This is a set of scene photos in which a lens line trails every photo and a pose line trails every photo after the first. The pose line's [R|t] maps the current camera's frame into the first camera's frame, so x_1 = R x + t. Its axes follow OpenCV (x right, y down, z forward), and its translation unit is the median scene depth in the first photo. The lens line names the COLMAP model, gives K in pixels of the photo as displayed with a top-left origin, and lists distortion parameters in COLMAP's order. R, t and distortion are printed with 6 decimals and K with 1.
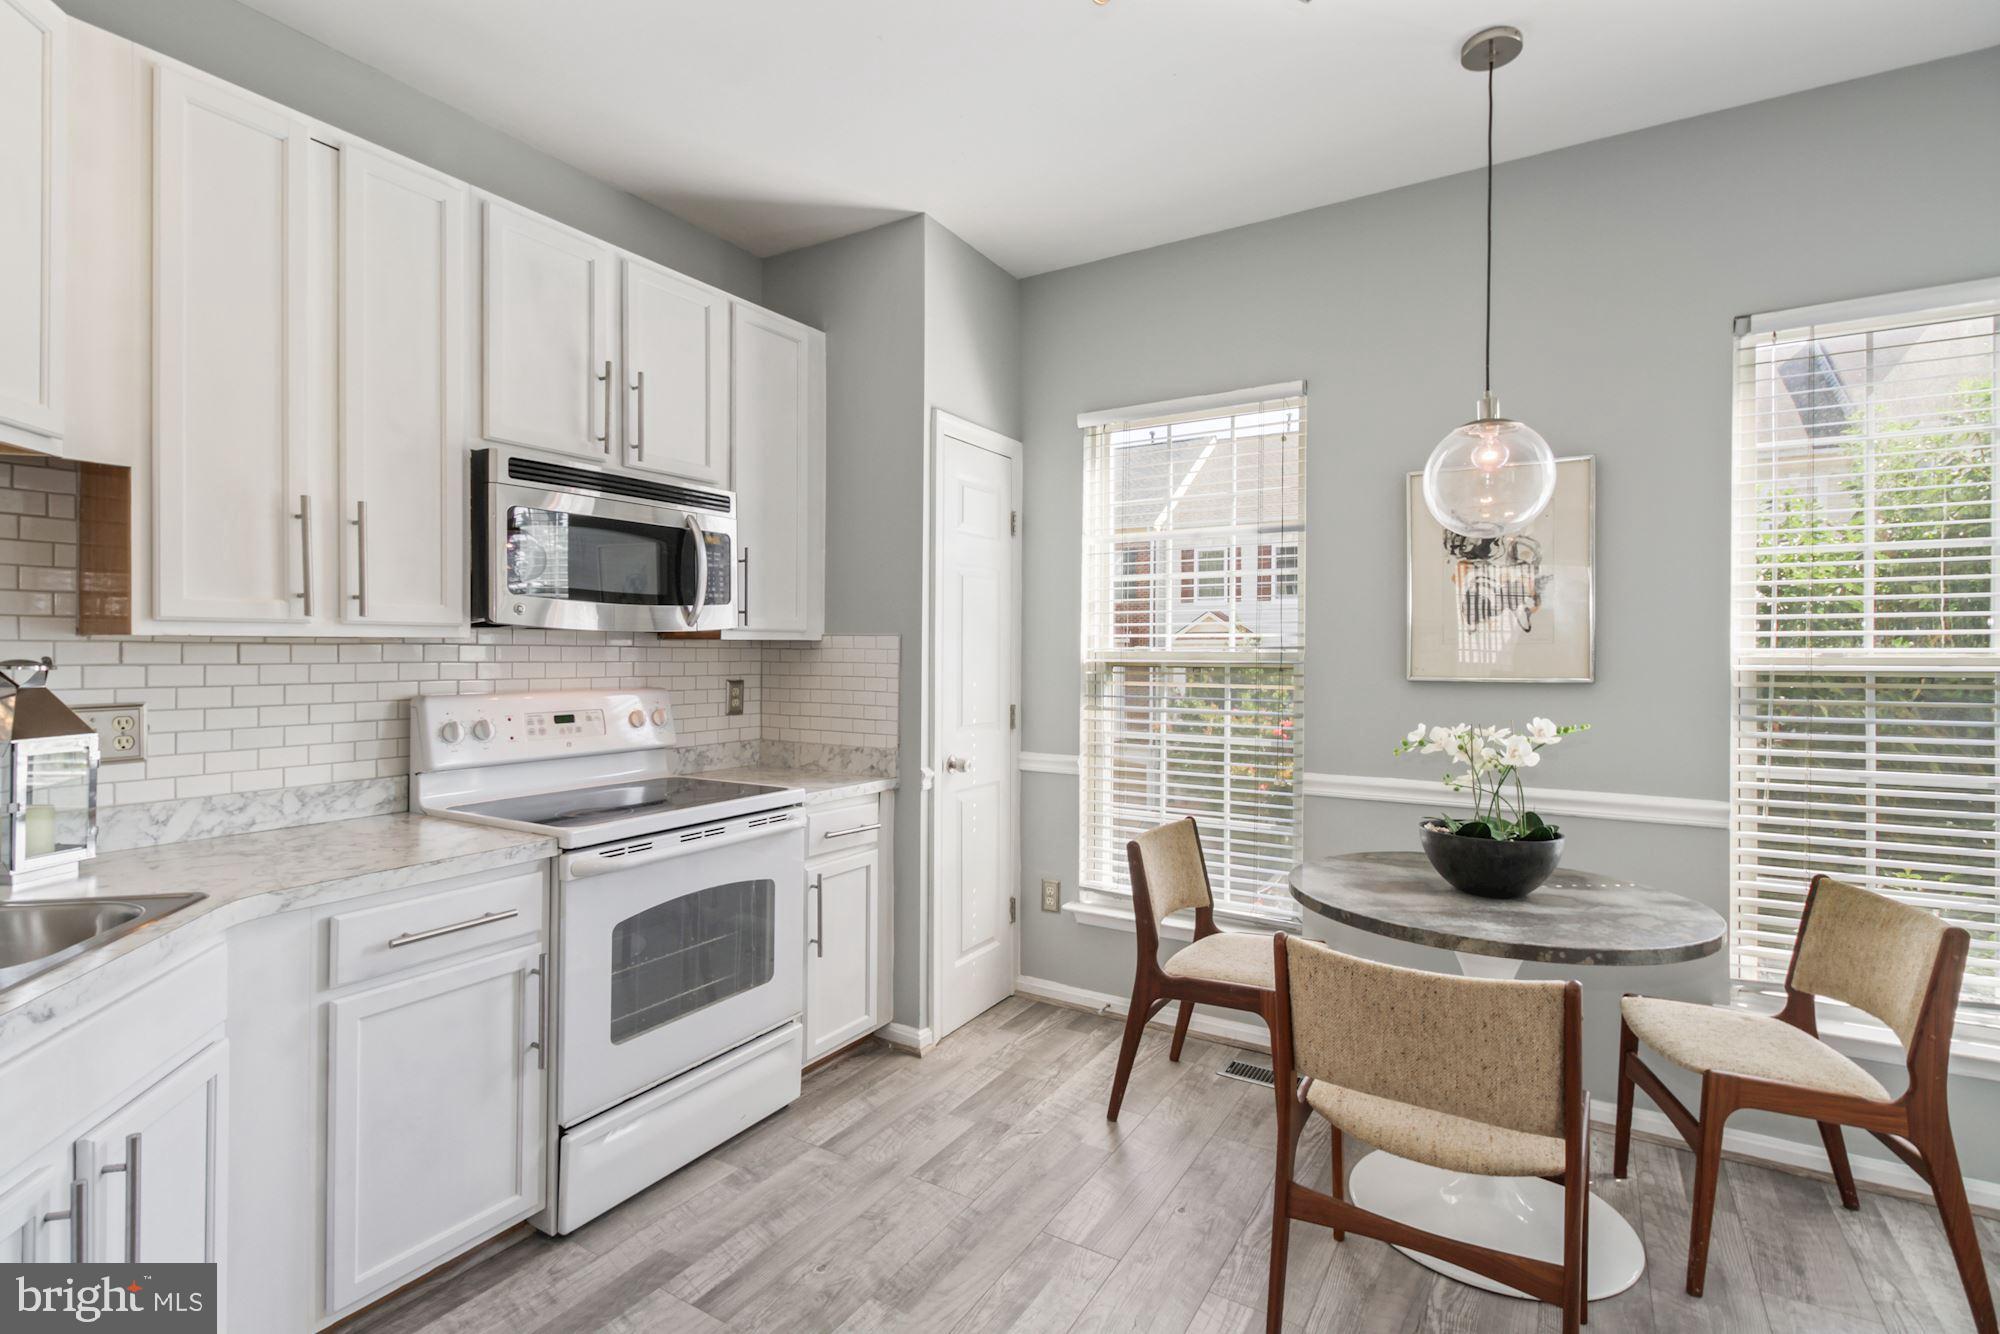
lens RADIAL K [[930.0, 0, 1001.2], [0, 930.0, 645.7], [0, 0, 1]] dist [0.000798, -0.000232]
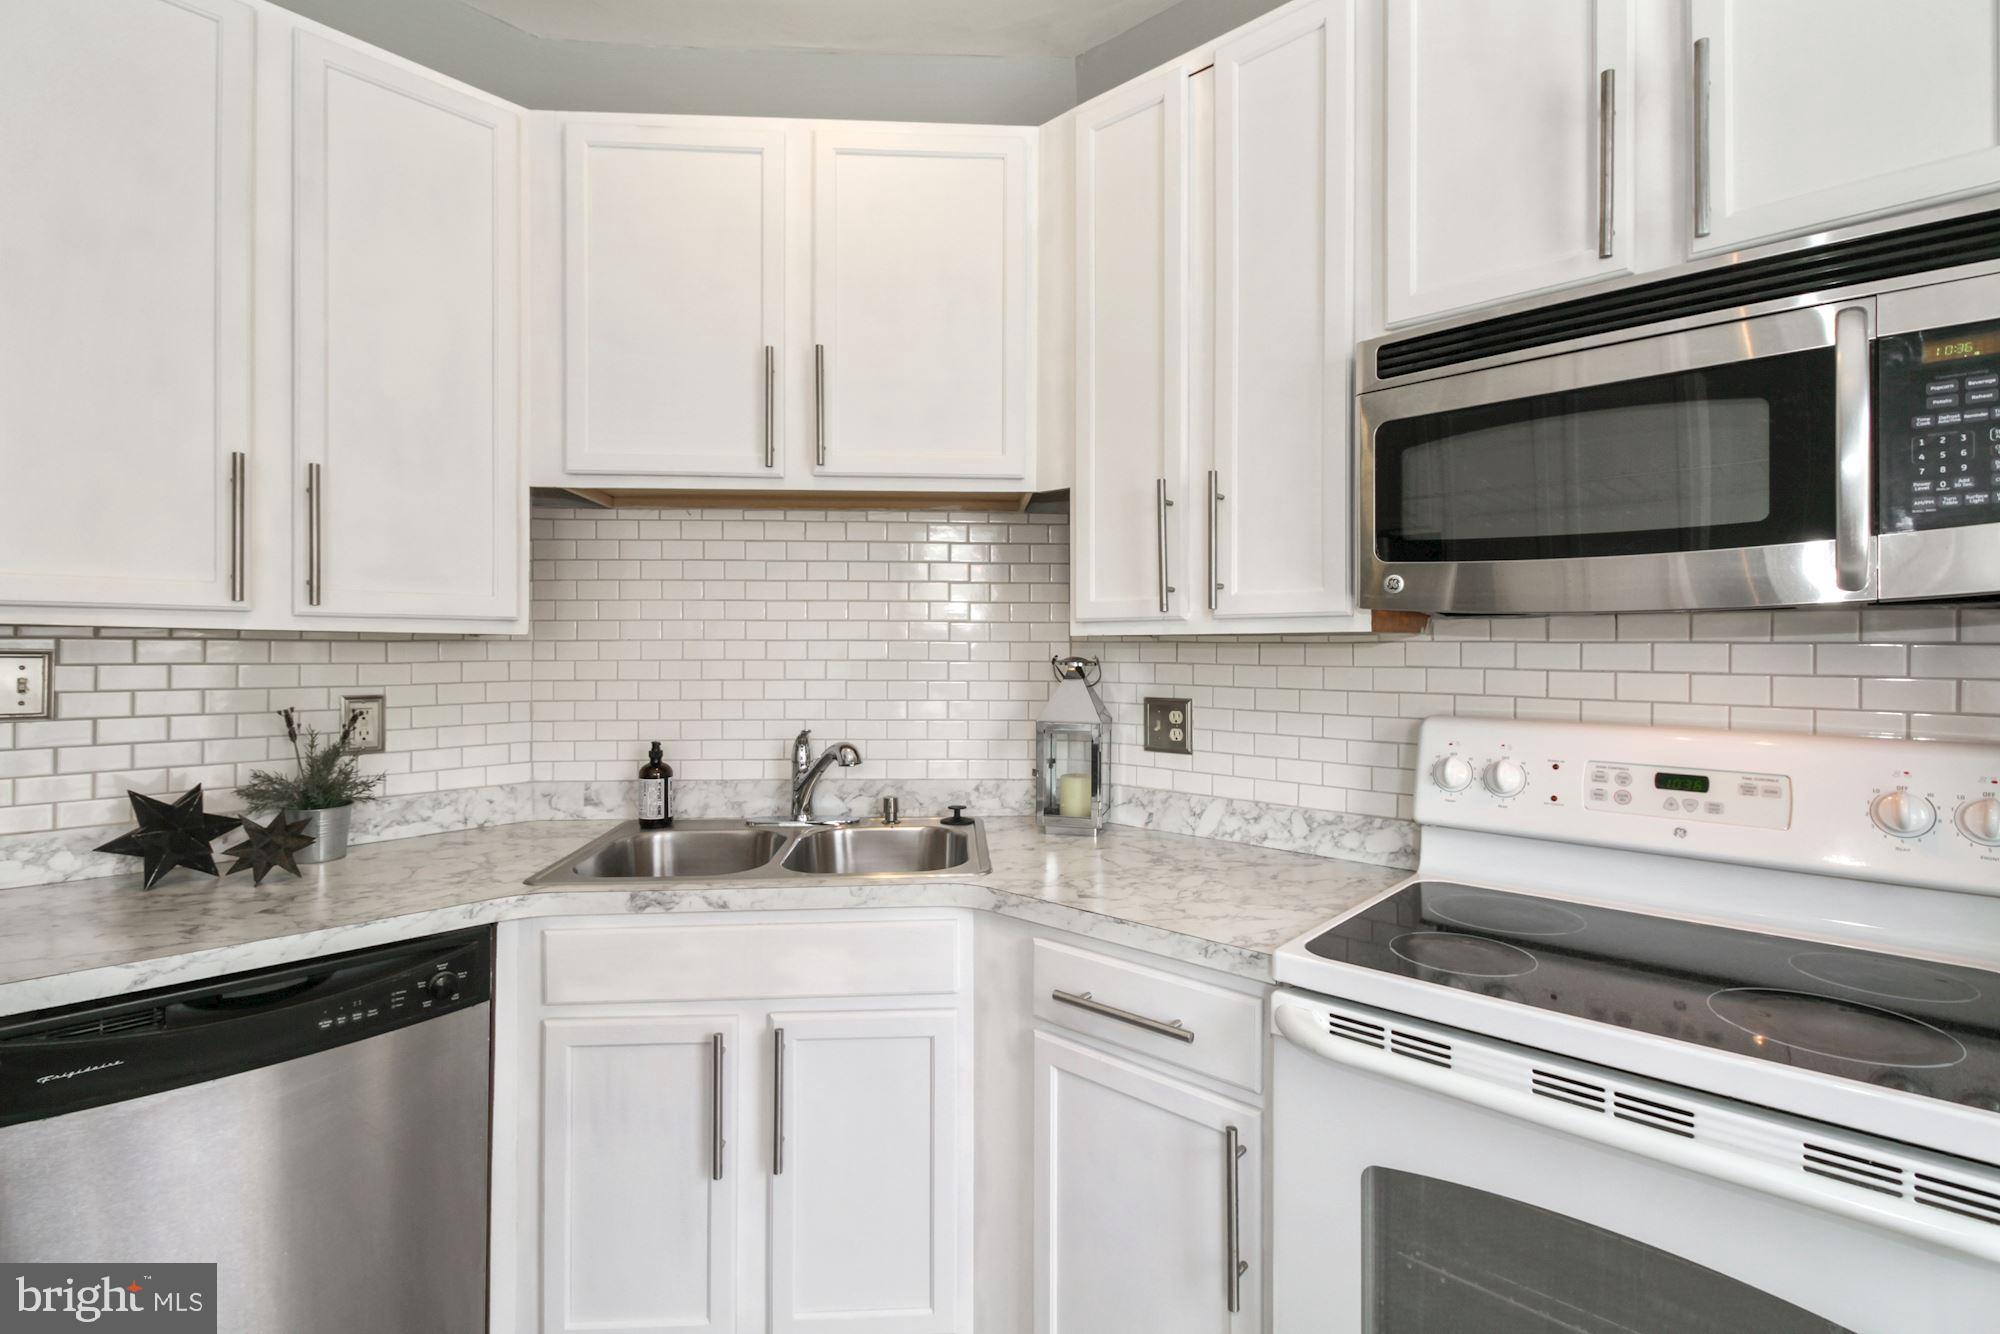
lens RADIAL K [[930.0, 0, 1001.2], [0, 930.0, 645.7], [0, 0, 1]] dist [0.000798, -0.000232]
pose [[-0.198227, -0.007211, -0.980130, 0.144502], [-0.000735, 0.999974, -0.007208, 0.007213], [0.980156, -0.000708, -0.198227, 0.877879]]
